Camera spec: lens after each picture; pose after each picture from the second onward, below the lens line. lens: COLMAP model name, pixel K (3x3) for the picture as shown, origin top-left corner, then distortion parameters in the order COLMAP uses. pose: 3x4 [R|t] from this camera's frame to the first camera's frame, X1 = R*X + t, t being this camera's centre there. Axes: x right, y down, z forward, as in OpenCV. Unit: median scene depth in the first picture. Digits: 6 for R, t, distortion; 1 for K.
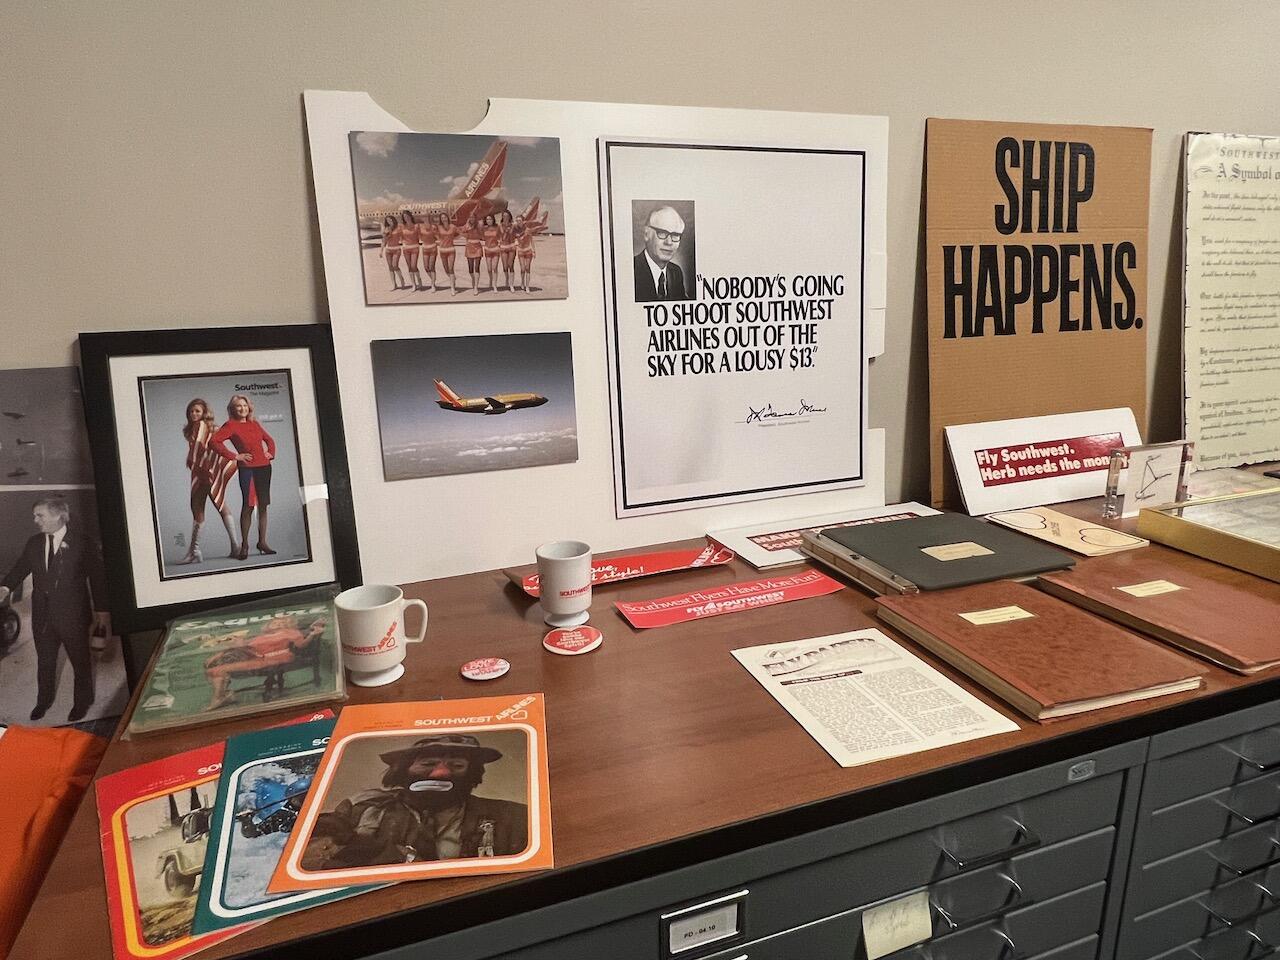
lens RADIAL K [[807.6, 0, 637.0], [0, 807.6, 487.2], [0, 0, 1]] dist [-0.000331, -0.002743]
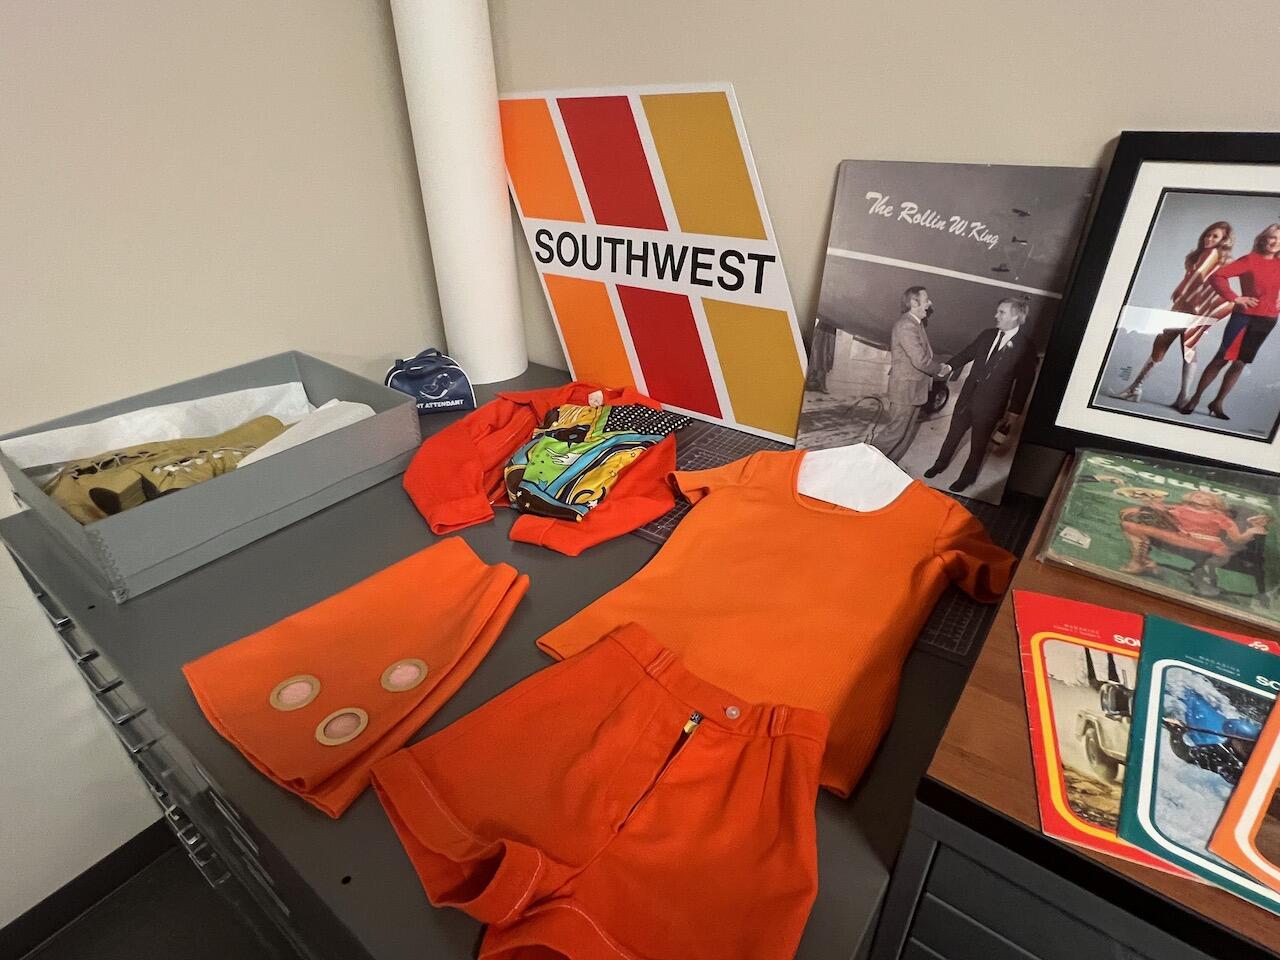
lens RADIAL K [[673.2, 0, 636.3], [0, 673.2, 475.9], [0, 0, 1]] dist [0.002347, 0.001693]
pose [[0.551778, 0.427447, -0.716122, -0.273086], [-0.205696, 0.901892, 0.379842, -0.010006], [0.808227, -0.062285, 0.585568, 0.052772]]
